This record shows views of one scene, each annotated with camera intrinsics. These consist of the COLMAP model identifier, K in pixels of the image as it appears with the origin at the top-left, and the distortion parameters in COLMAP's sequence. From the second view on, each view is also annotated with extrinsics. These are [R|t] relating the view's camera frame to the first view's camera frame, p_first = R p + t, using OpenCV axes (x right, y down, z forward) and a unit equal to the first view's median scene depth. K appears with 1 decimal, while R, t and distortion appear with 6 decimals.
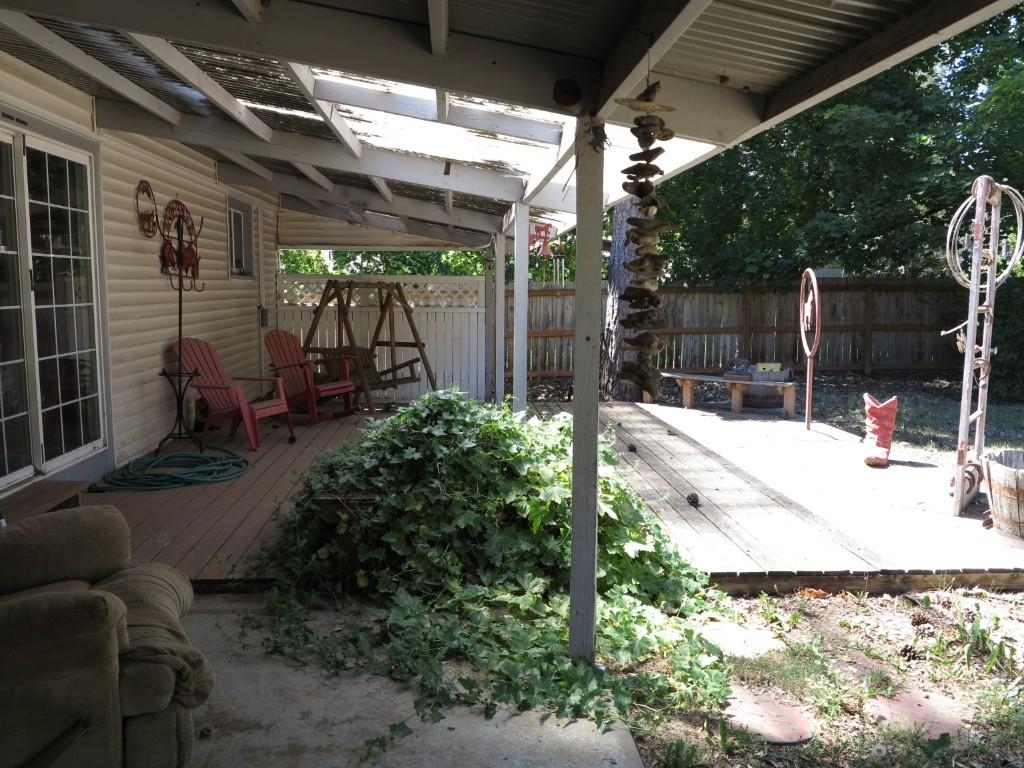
lens RADIAL K [[843.9, 0, 512.8], [0, 843.9, 383.4], [0, 0, 1]] dist [-0.045744, 0.015416]
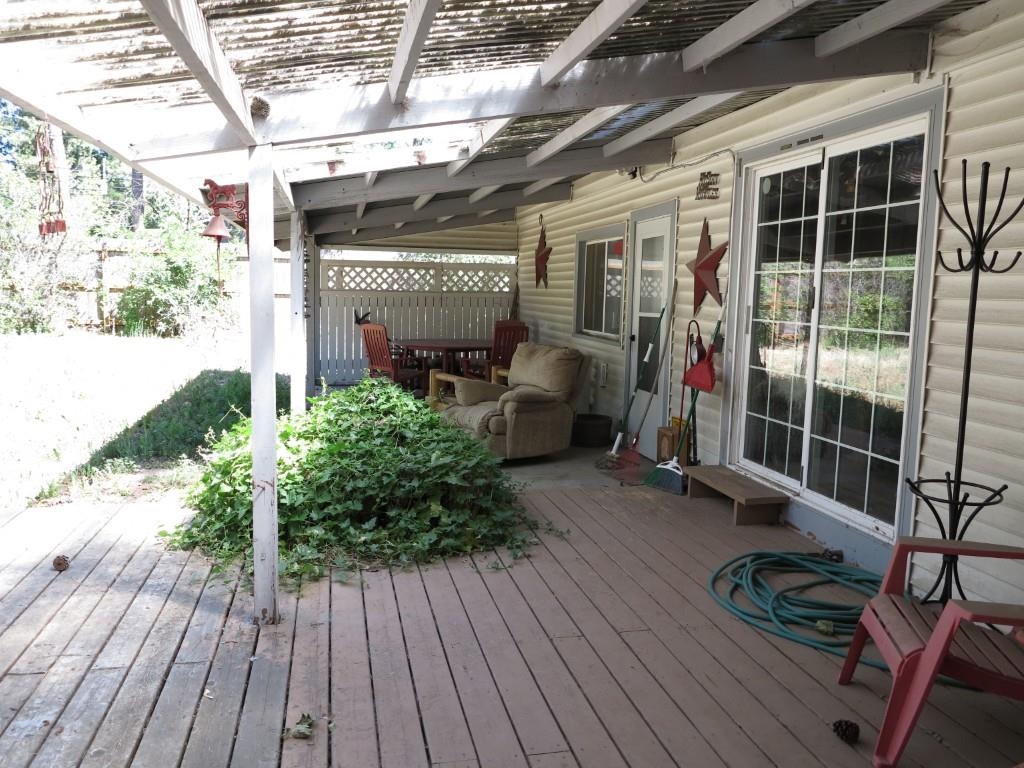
lens RADIAL K [[843.9, 0, 510.4], [0, 843.9, 385.9], [0, 0, 1]] dist [-0.045744, 0.015416]
pose [[-0.991638, -0.016845, -0.127947, -0.099860], [-0.046964, 0.970566, 0.236210, -0.239076], [0.120202, 0.240244, -0.963242, 1.941430]]
